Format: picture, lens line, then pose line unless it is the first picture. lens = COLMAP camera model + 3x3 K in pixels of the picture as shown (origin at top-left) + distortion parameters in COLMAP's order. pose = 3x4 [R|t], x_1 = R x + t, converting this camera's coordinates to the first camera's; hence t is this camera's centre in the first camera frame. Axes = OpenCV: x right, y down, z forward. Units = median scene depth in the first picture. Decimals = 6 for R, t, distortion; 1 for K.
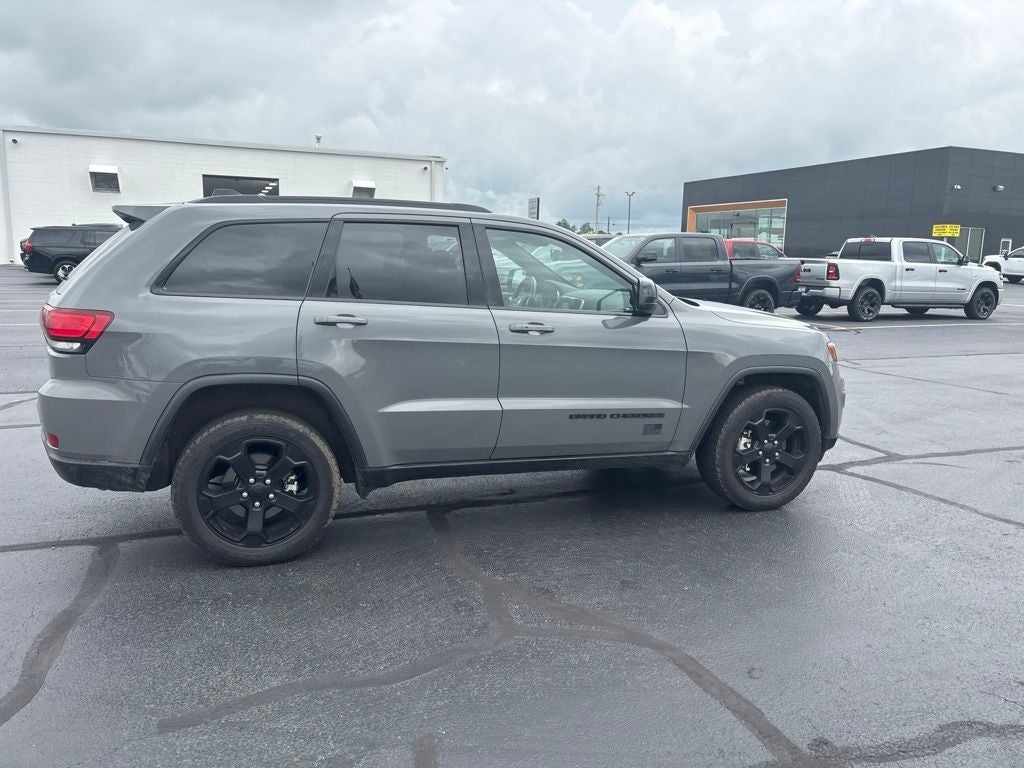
lens RADIAL K [[779.7, 0, 516.3], [0, 779.7, 389.5], [0, 0, 1]] dist [0.040567, -0.038567]
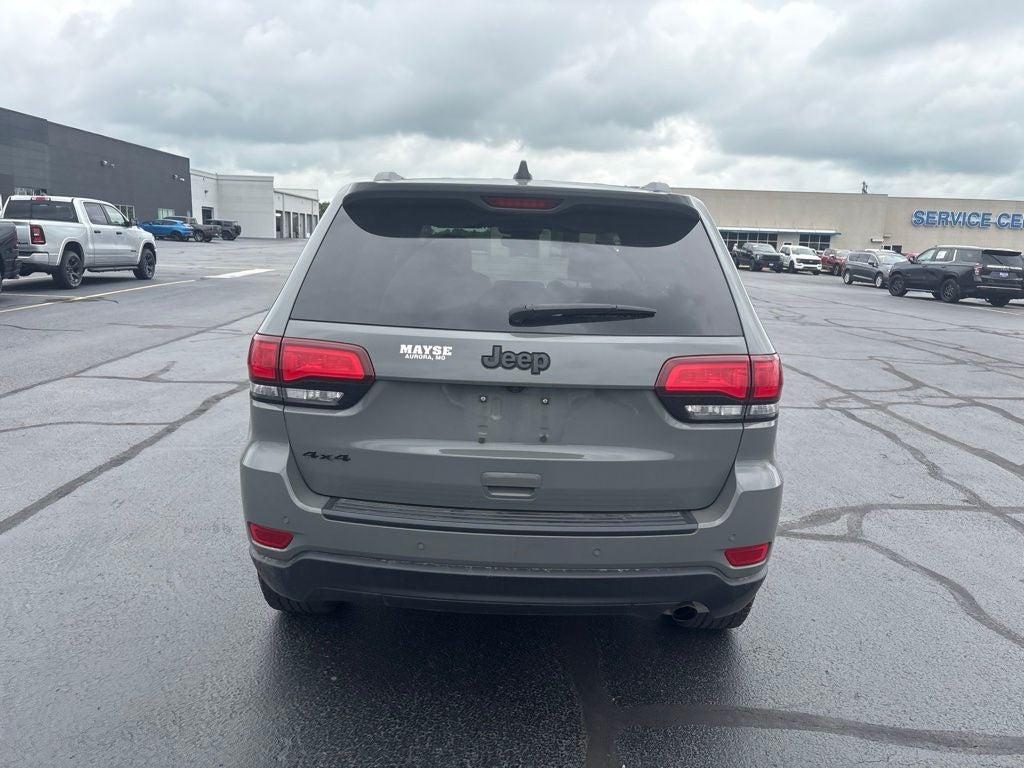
lens RADIAL K [[779.7, 0, 520.3], [0, 779.7, 388.0], [0, 0, 1]] dist [0.040567, -0.038567]
pose [[0.332273, -0.192341, 0.923363, -0.931523], [0.139089, 0.978275, 0.153728, -0.151909], [-0.932871, 0.077350, 0.351806, 0.709813]]
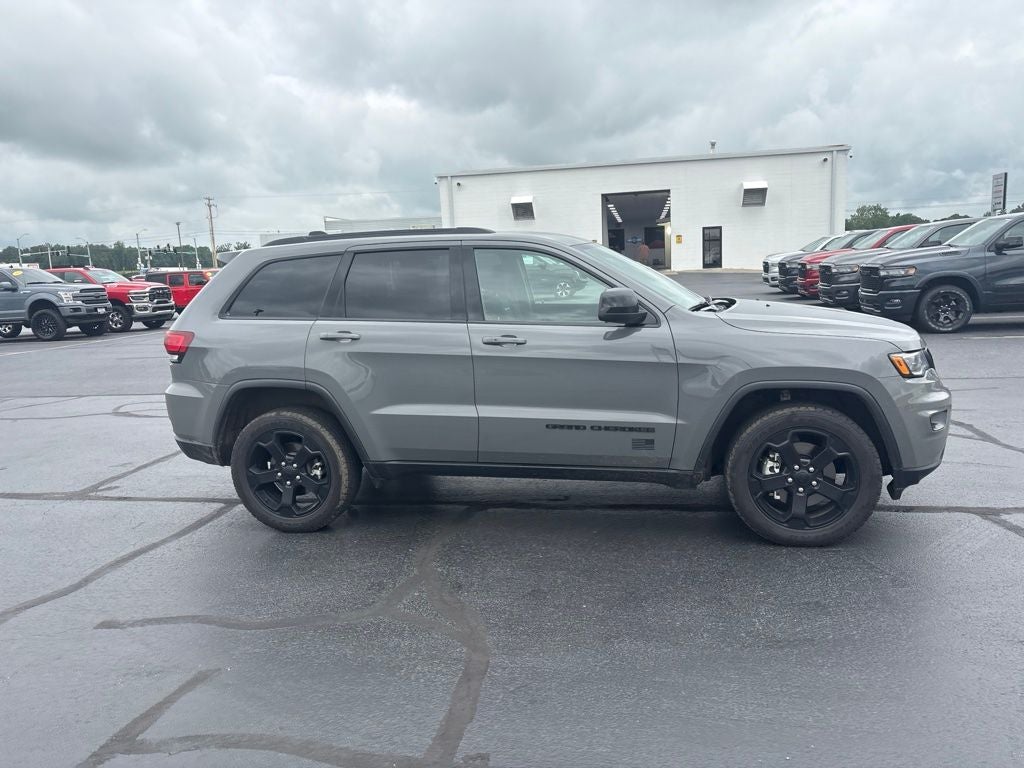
lens RADIAL K [[779.7, 0, 513.9], [0, 779.7, 398.3], [0, 0, 1]] dist [0.040567, -0.038567]
pose [[0.848462, 0.029556, -0.528430, 0.506710], [-0.026904, 0.999557, 0.012709, -0.012302], [0.528572, 0.003434, 0.848882, 0.096826]]
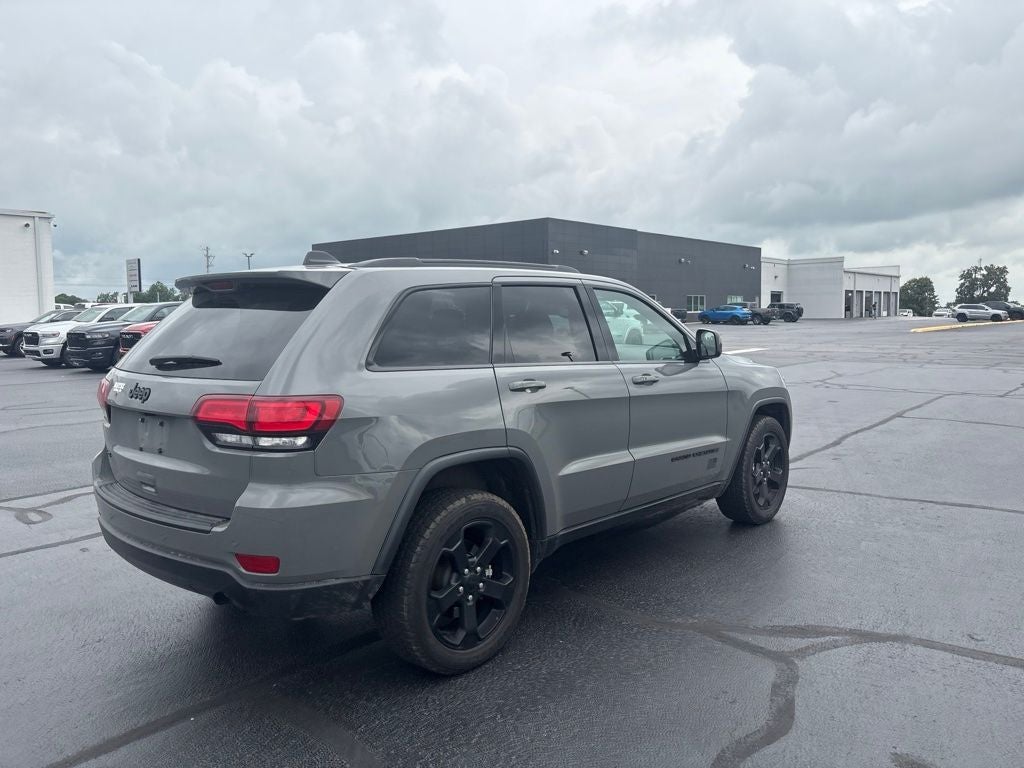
lens RADIAL K [[779.7, 0, 516.9], [0, 779.7, 386.8], [0, 0, 1]] dist [0.040567, -0.038567]
pose [[0.875674, -0.081891, 0.475909, -0.545849], [0.118797, 0.991761, -0.047933, -0.033436], [-0.468063, 0.098510, 0.878187, 0.134996]]
